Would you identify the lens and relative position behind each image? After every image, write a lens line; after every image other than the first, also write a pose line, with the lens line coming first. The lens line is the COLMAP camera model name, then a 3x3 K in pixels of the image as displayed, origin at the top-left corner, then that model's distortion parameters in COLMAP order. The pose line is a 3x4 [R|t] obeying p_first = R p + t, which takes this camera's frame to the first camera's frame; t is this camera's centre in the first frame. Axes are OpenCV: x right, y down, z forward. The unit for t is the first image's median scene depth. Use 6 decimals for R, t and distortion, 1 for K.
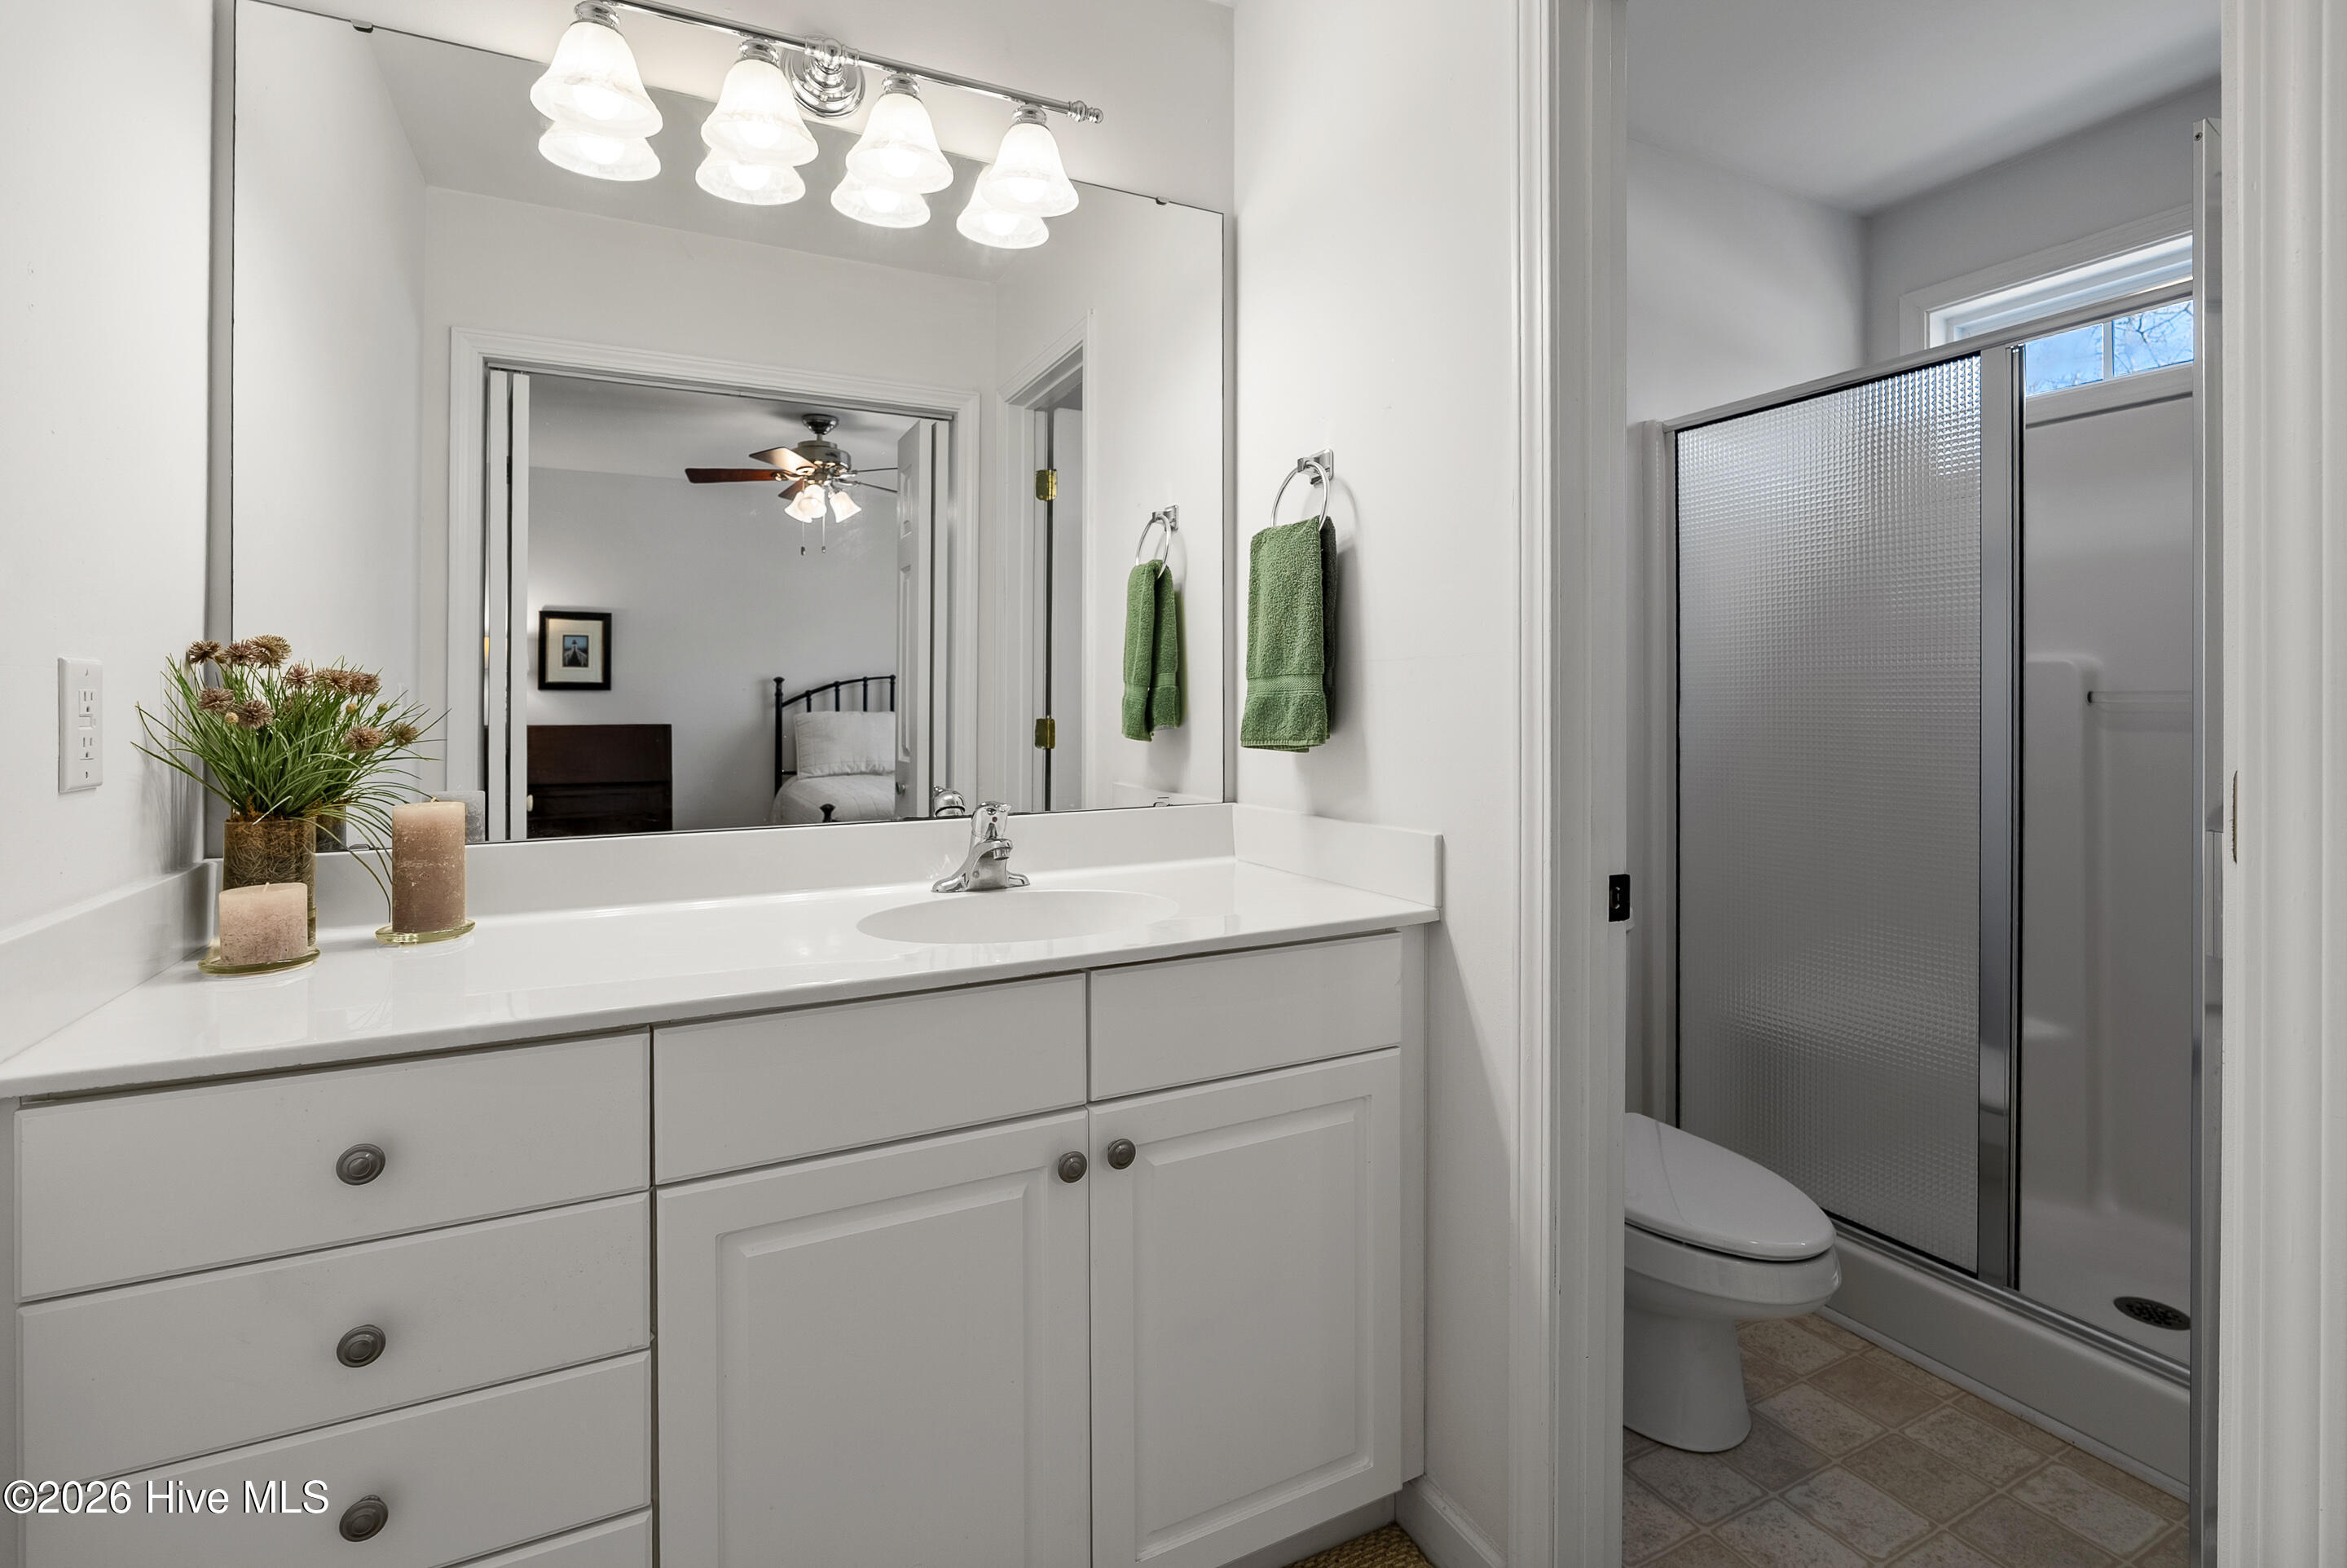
lens RADIAL K [[1080.9, 0, 1174.1], [0, 1080.9, 711.3], [0, 0, 1]] dist [-0.006870, 0.000691]
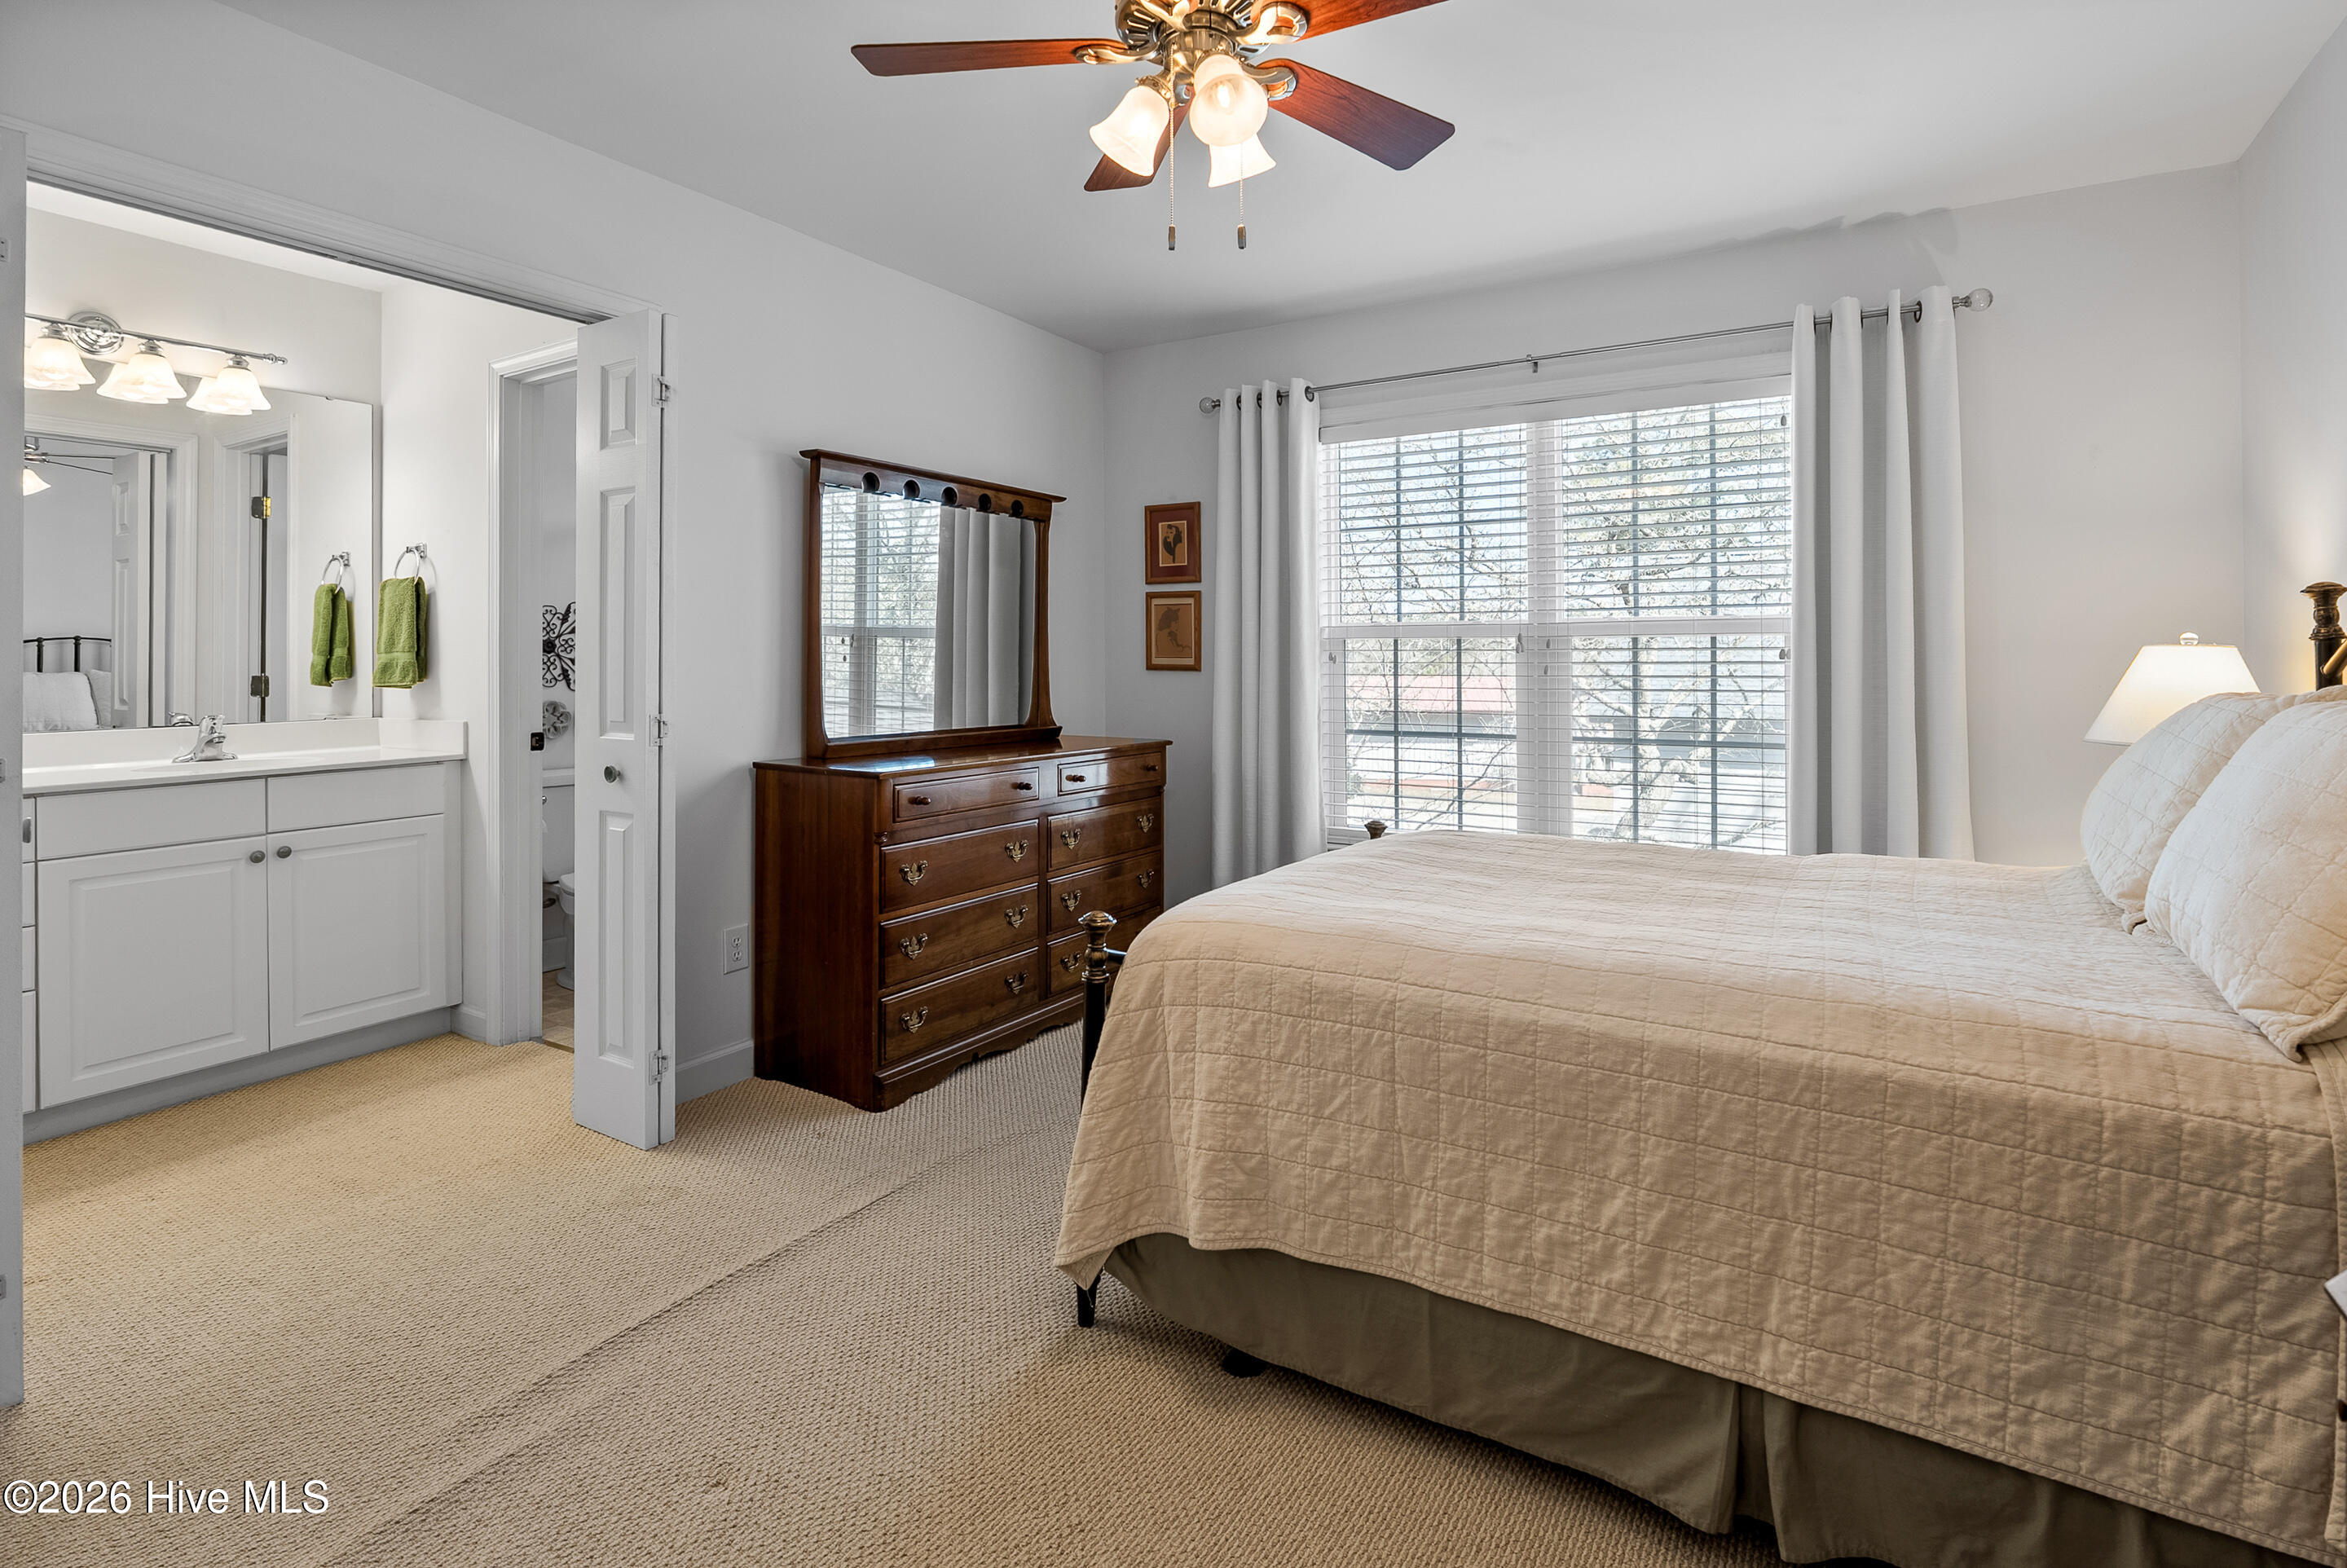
lens RADIAL K [[1121.0, 0, 1211.7], [0, 1121.0, 662.1], [0, 0, 1]] dist [-0.004480, -0.000271]
pose [[0.843189, -0.003153, 0.537608, 0.236016], [0.005936, 0.999976, -0.003446, 0.003126], [-0.537584, 0.006097, 0.843188, -1.466944]]
